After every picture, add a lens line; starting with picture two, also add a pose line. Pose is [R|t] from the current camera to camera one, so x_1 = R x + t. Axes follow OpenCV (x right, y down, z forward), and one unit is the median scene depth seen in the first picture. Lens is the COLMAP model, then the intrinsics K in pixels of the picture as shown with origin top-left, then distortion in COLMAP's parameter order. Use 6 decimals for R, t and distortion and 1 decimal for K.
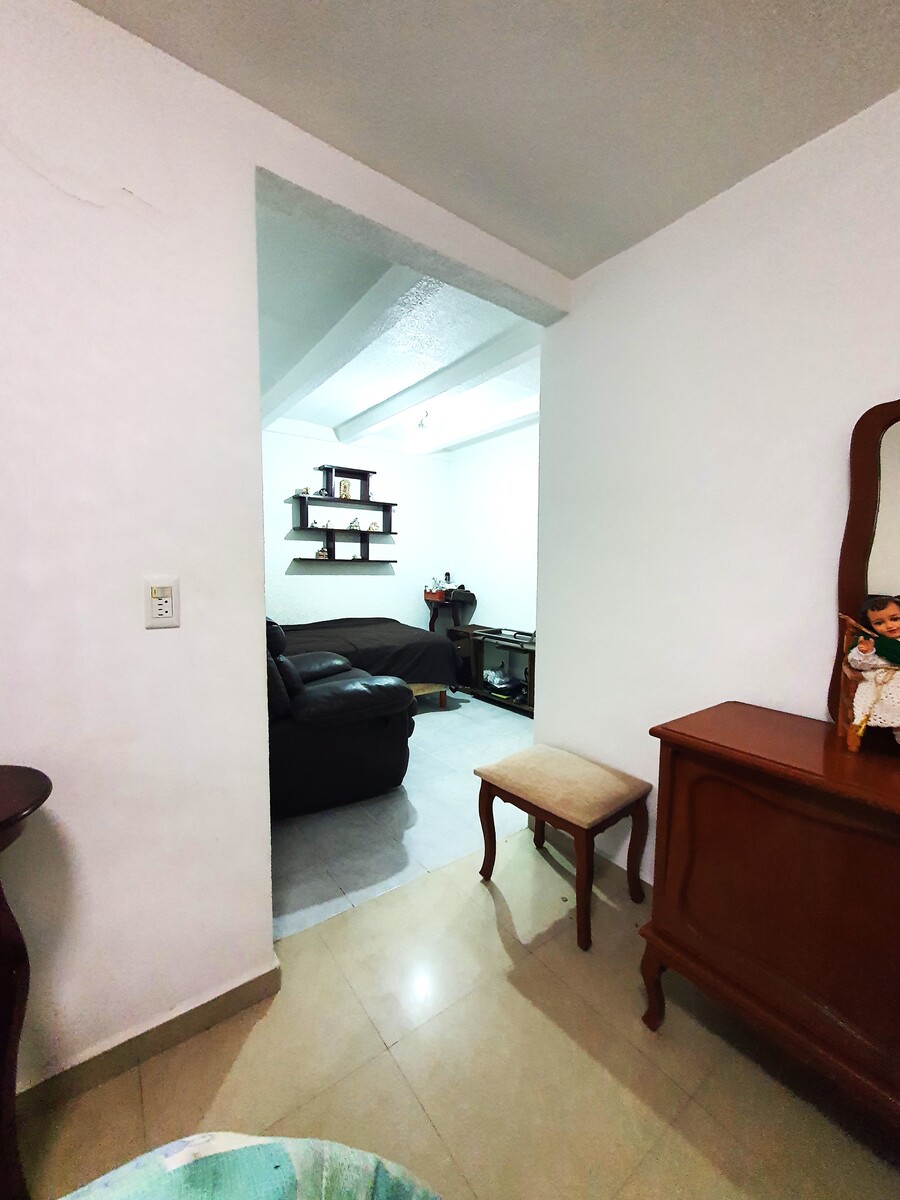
lens RADIAL K [[475.7, 0, 444.9], [0, 475.7, 596.4], [0, 0, 1]] dist [-0.006247, 0.000250]
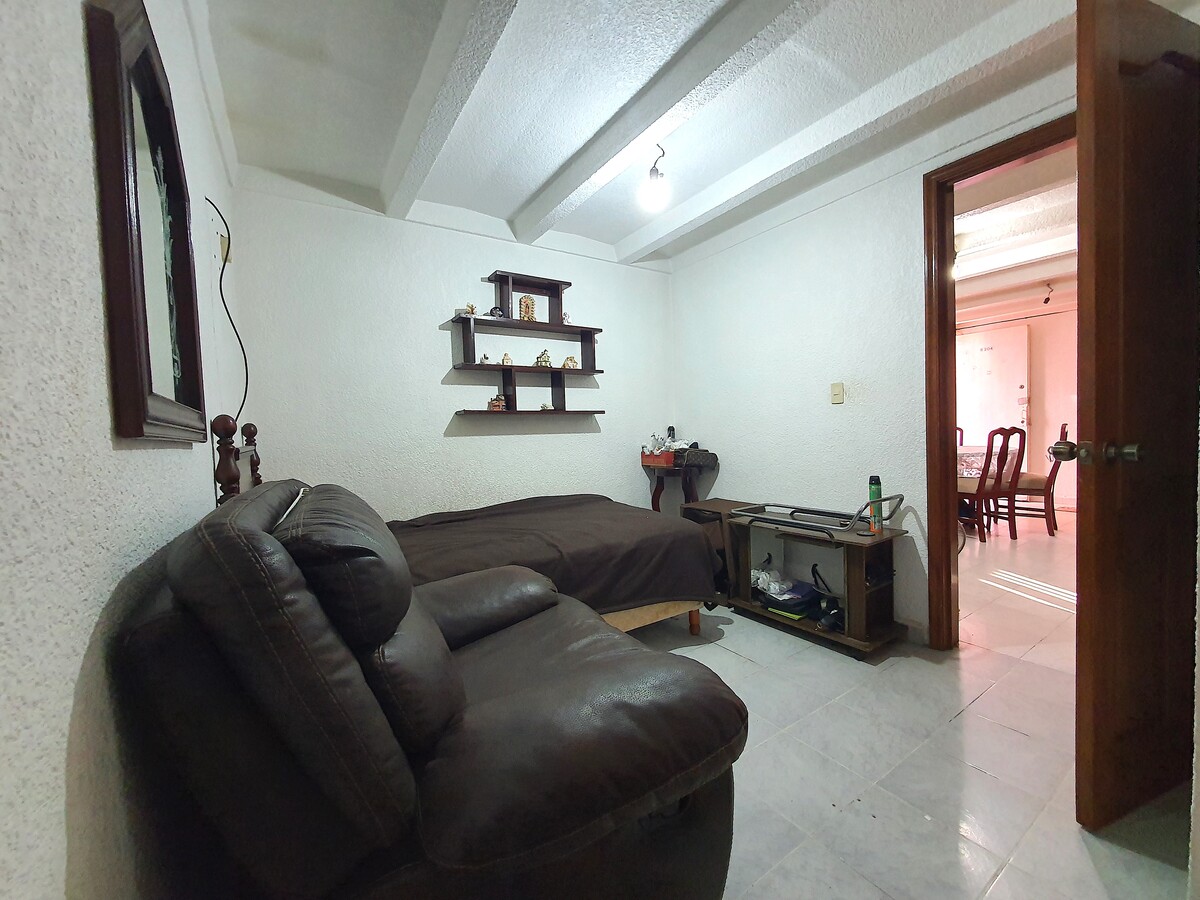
lens RADIAL K [[475.7, 0, 598.3], [0, 475.7, 446.0], [0, 0, 1]] dist [-0.006247, 0.000250]
pose [[0.998019, -0.042352, -0.046525, -0.085748], [0.040678, 0.998511, -0.036356, 0.000878], [0.047995, 0.034392, 0.998255, 0.332630]]
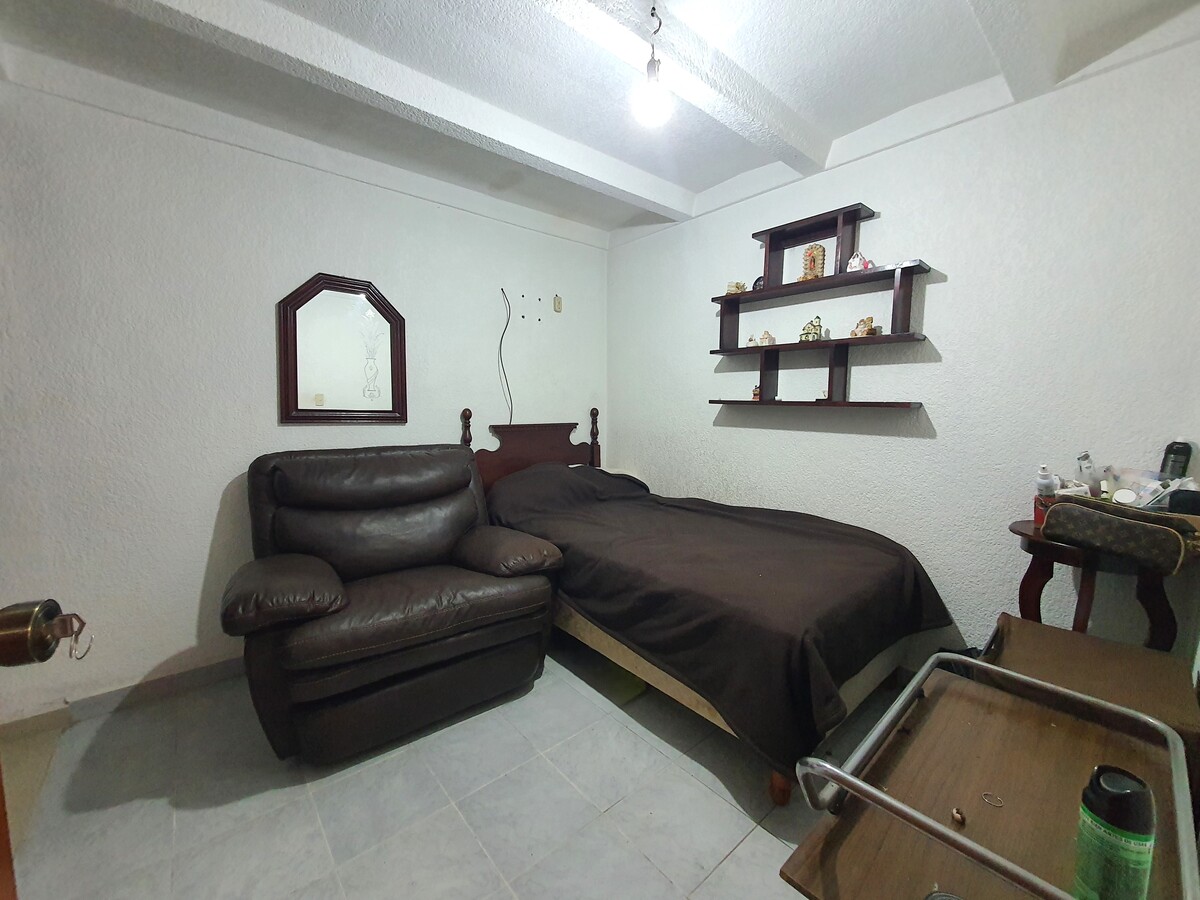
lens RADIAL K [[475.7, 0, 587.9], [0, 475.7, 447.7], [0, 0, 1]] dist [-0.006247, 0.000250]
pose [[0.094953, 0.082532, -0.992055, 0.296408], [-0.085433, 0.993556, 0.074480, -0.048347], [0.991809, 0.077682, 0.101392, 0.740688]]
